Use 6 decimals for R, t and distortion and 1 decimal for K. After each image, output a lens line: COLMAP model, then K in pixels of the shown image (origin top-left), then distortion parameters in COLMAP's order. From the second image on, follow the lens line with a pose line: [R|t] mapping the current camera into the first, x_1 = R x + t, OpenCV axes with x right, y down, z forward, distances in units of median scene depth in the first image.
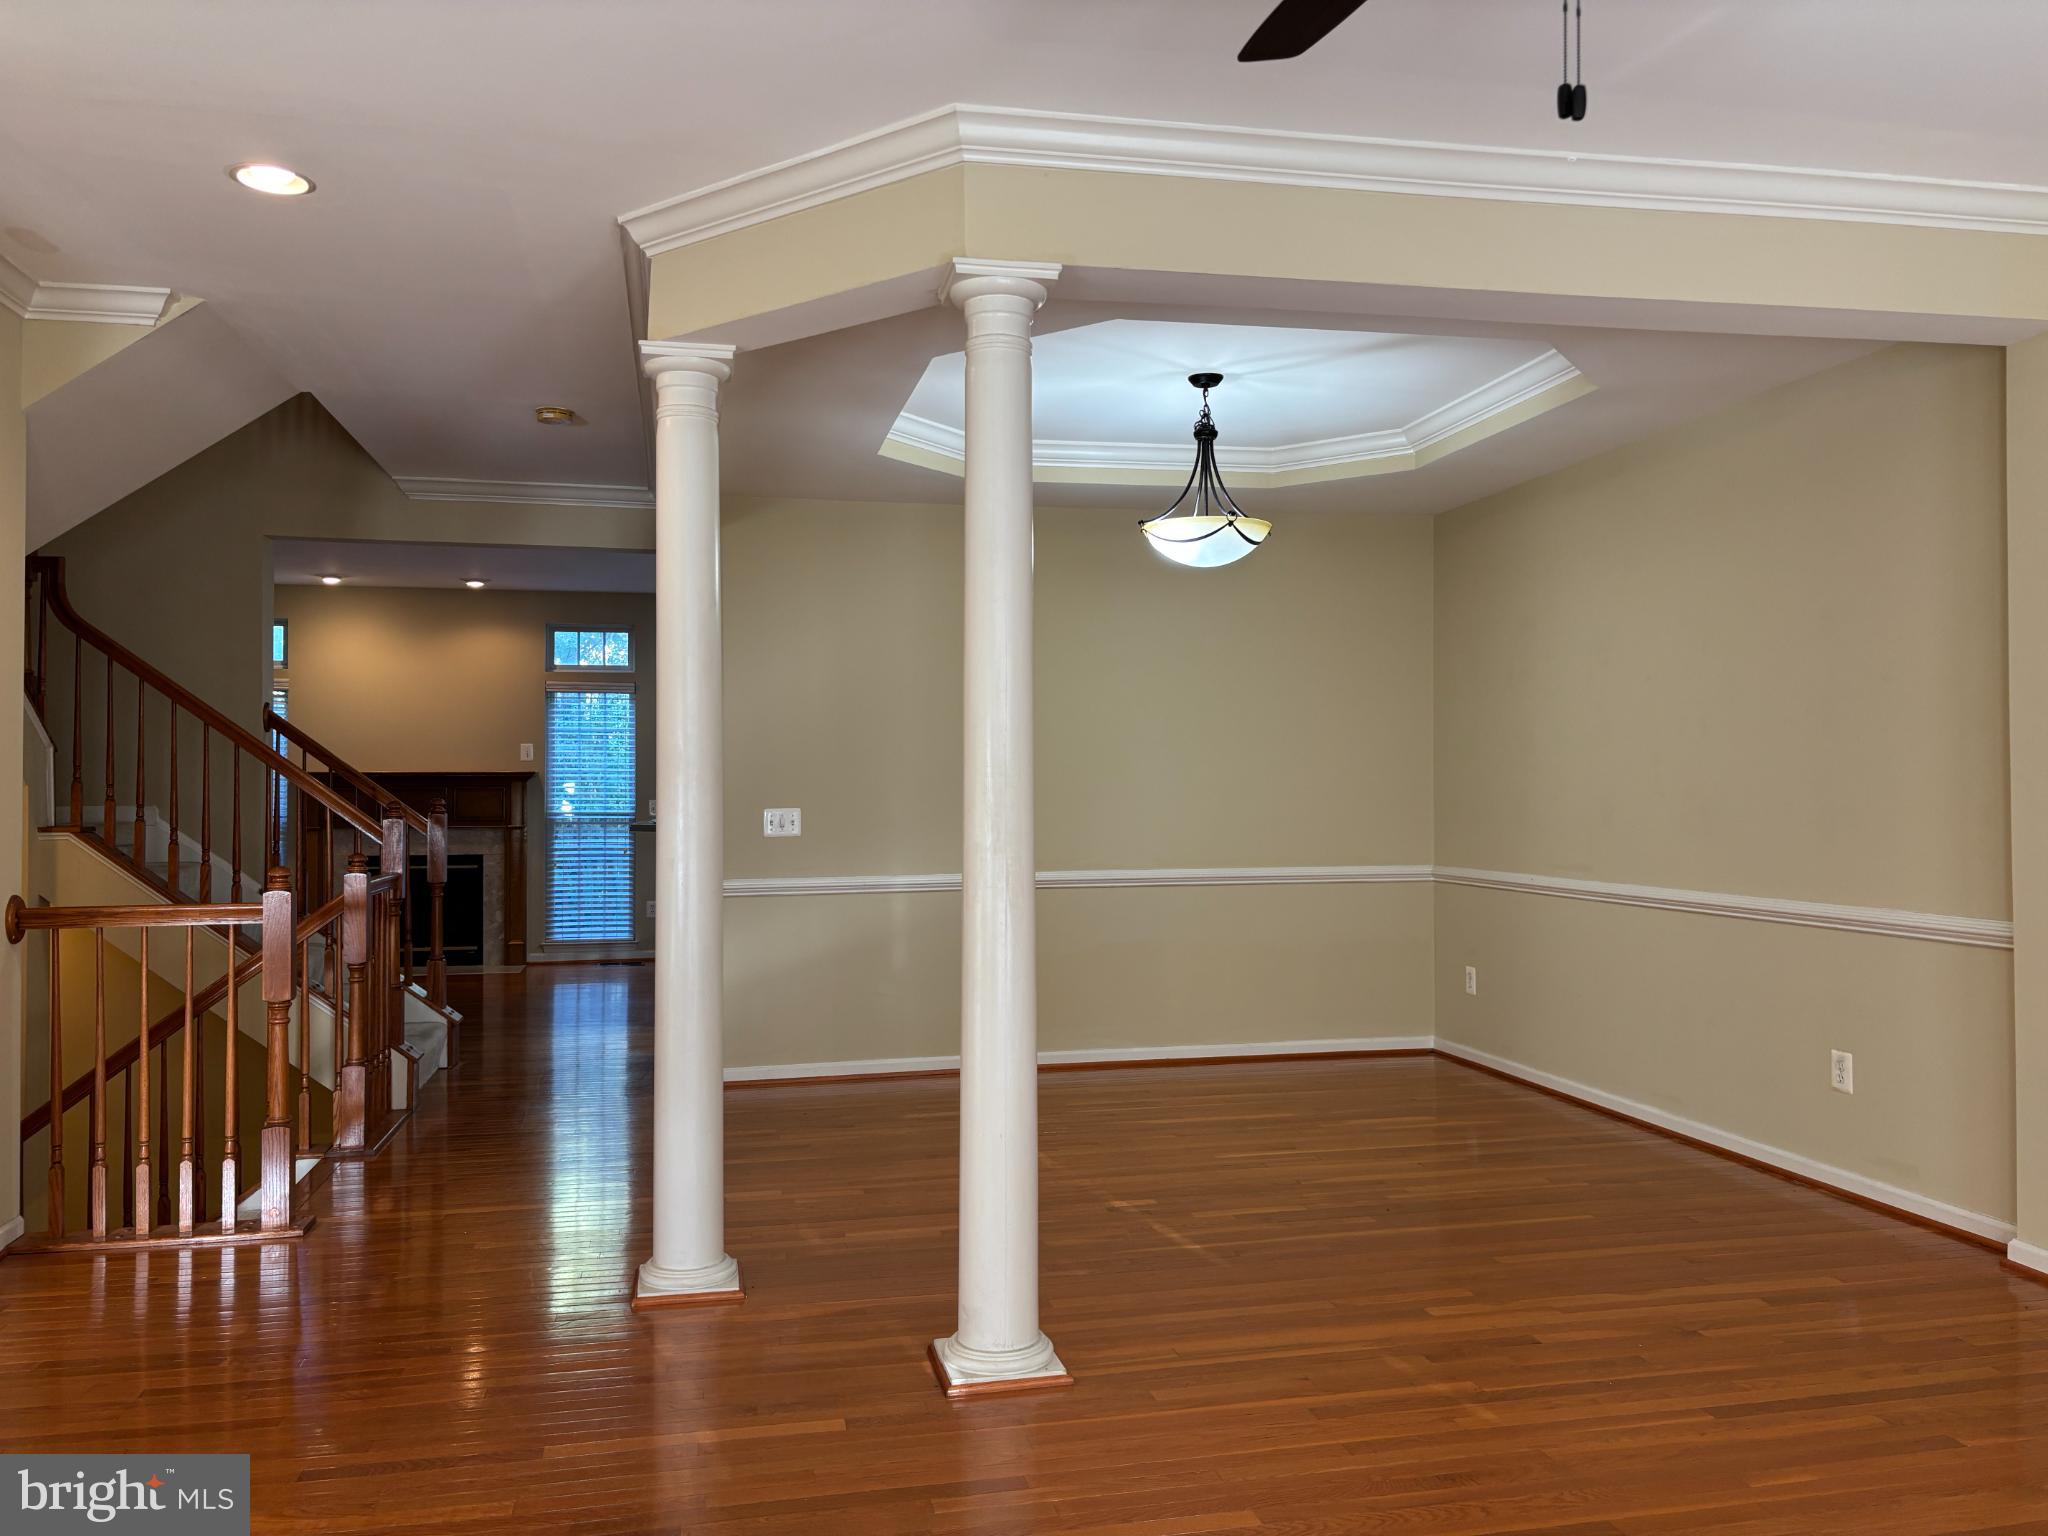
lens RADIAL K [[1561.1, 0, 1024.0], [0, 1561.1, 768.0], [0, 0, 1]] dist [0.003001, 0.001360]
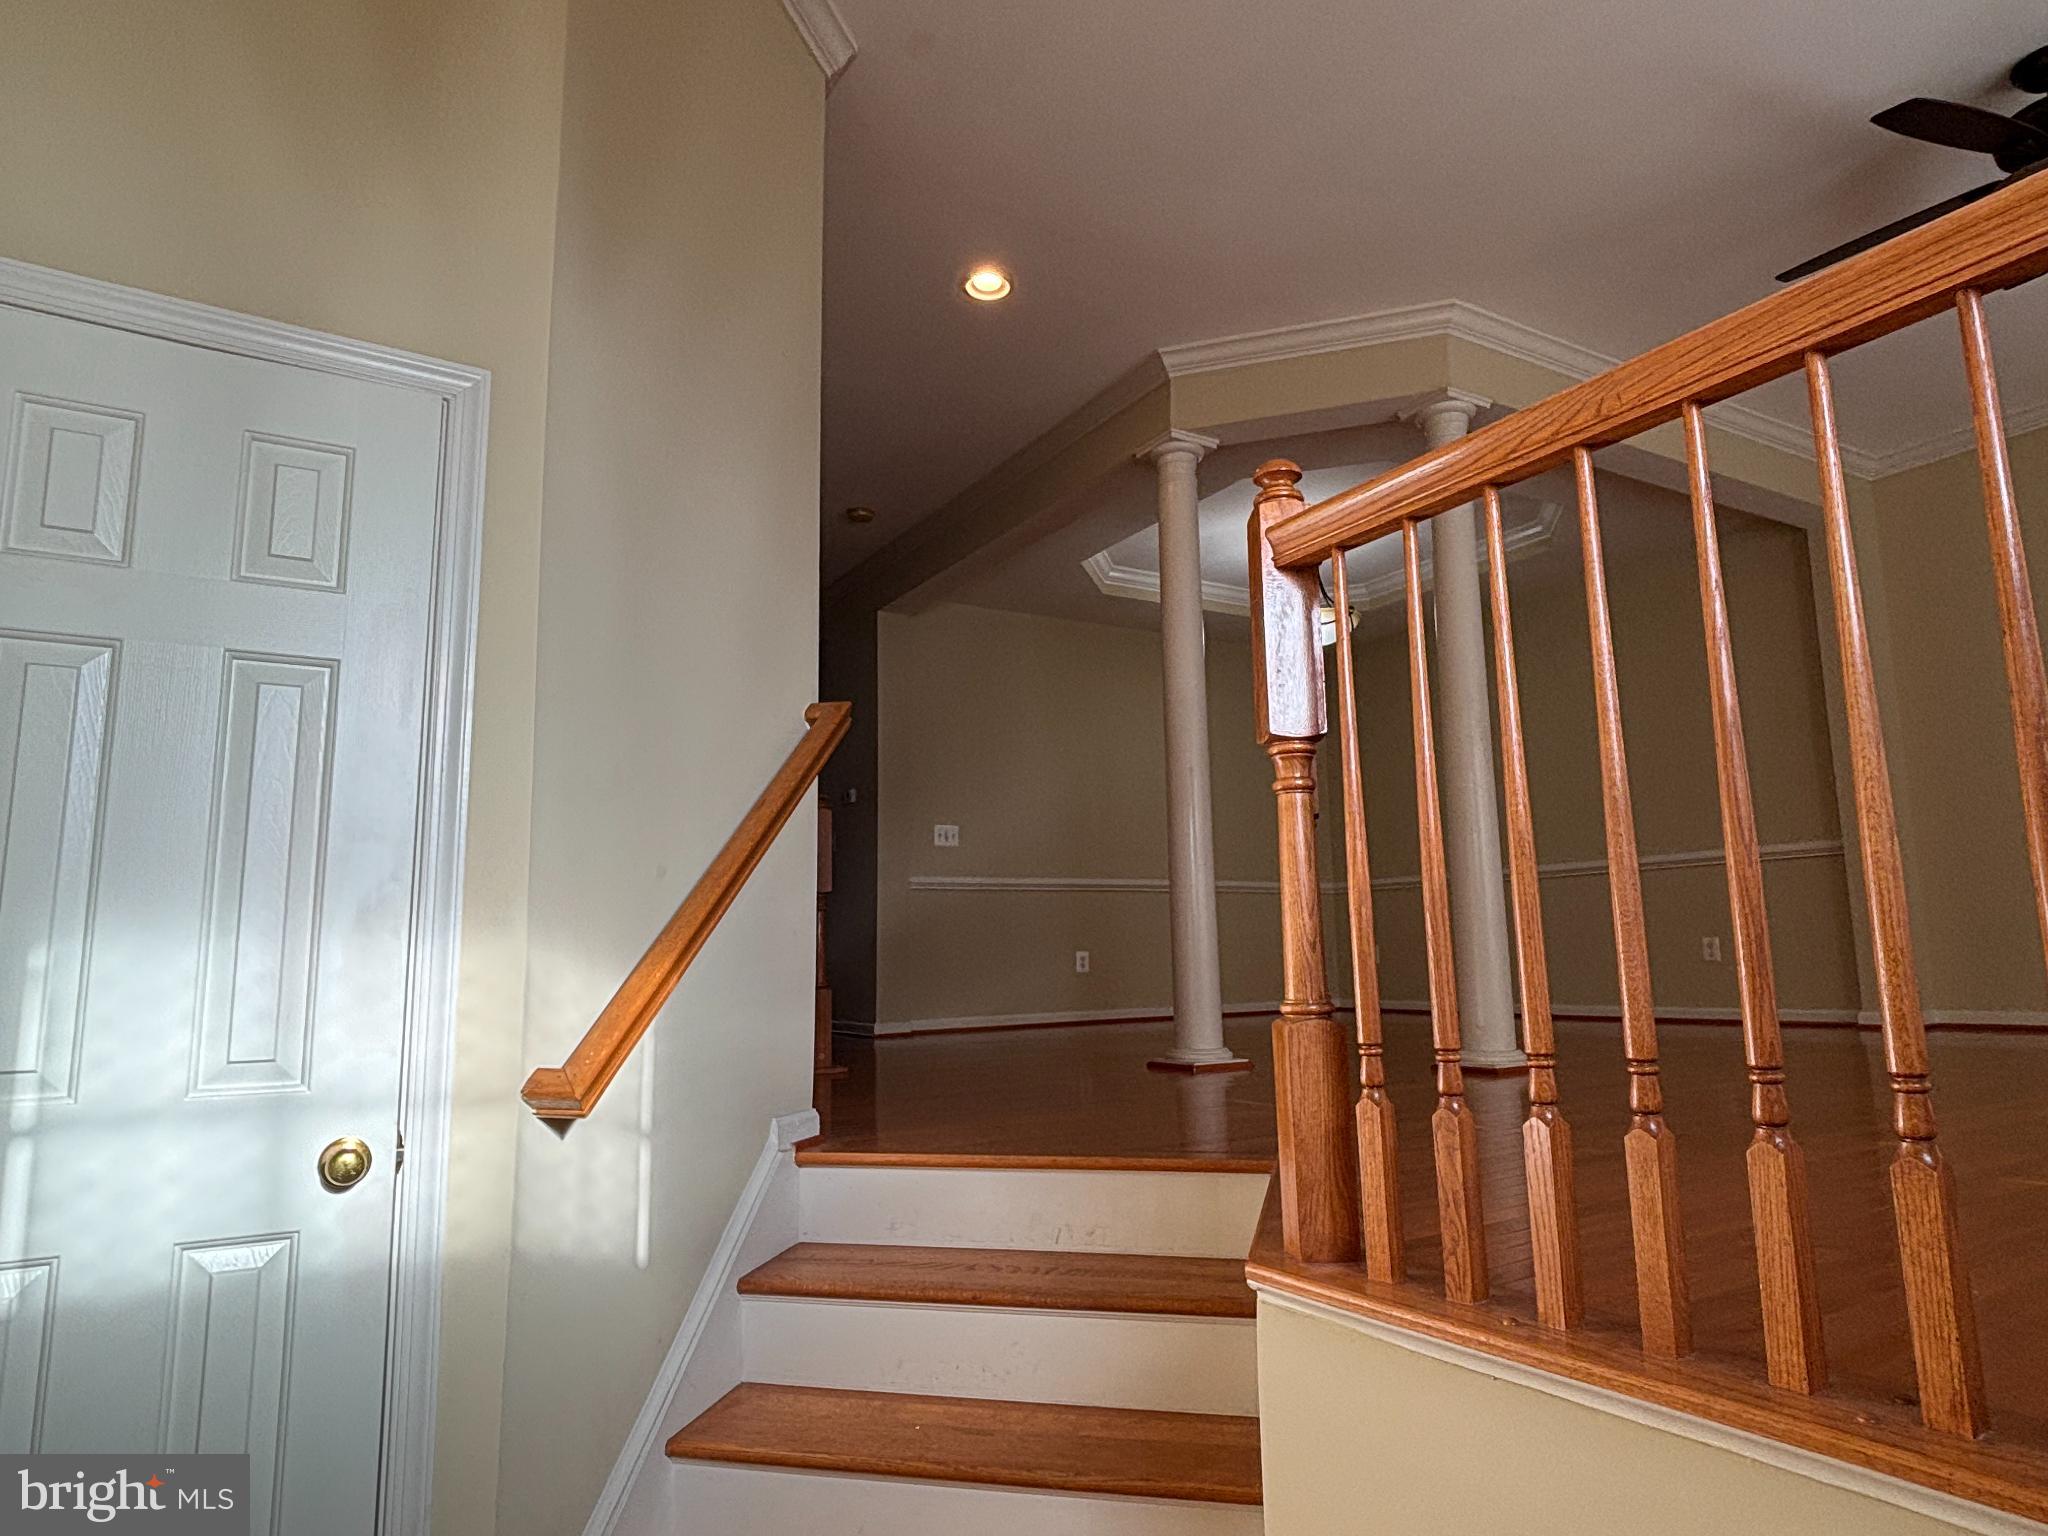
lens RADIAL K [[1200.0, 0, 1024.7], [0, 1200.0, 774.4], [0, 0, 1]] dist [-0.011249, 0.001429]
pose [[0.948289, 0.035261, 0.315443, -0.730414], [0.008442, 0.990657, -0.136116, 0.215705], [-0.317295, 0.131741, 0.939132, -0.004121]]
